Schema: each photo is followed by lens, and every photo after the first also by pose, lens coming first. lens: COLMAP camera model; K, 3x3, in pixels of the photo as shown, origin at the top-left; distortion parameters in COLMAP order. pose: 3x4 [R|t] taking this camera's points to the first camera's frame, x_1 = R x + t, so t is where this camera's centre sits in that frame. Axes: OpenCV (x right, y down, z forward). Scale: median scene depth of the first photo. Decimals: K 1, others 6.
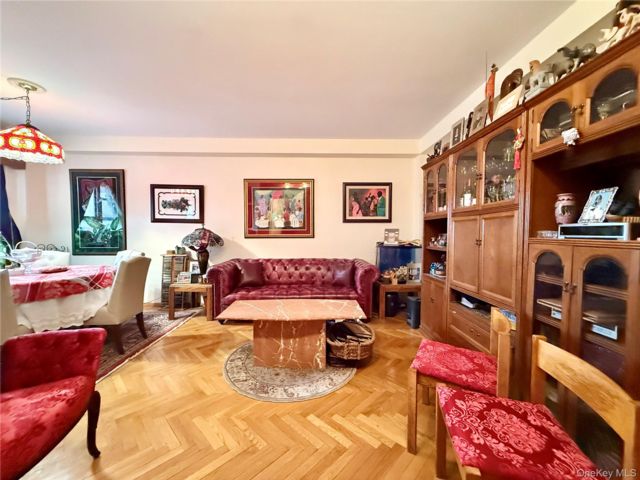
lens RADIAL K [[254.0, 0, 320.0], [0, 254.0, 240.0], [0, 0, 1]] dist [-0.000061, -0.000066]
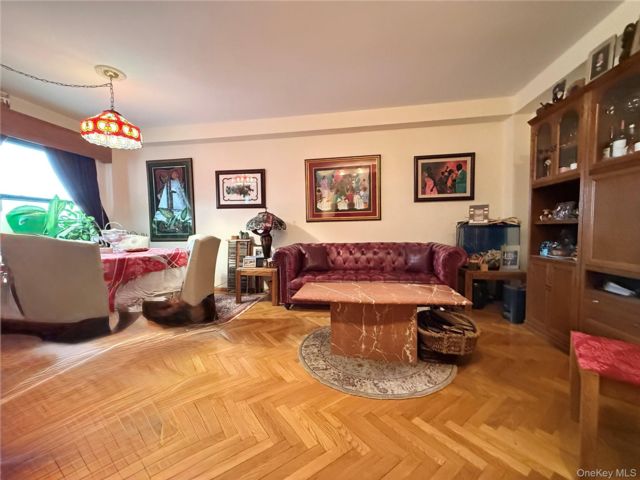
lens RADIAL K [[254.0, 0, 320.0], [0, 254.0, 240.0], [0, 0, 1]] dist [-0.000061, -0.000066]
pose [[0.983931, -0.010077, -0.178265, -0.100526], [0.013163, 0.999783, 0.016135, 0.059248], [0.178064, -0.018223, 0.983850, 0.090403]]
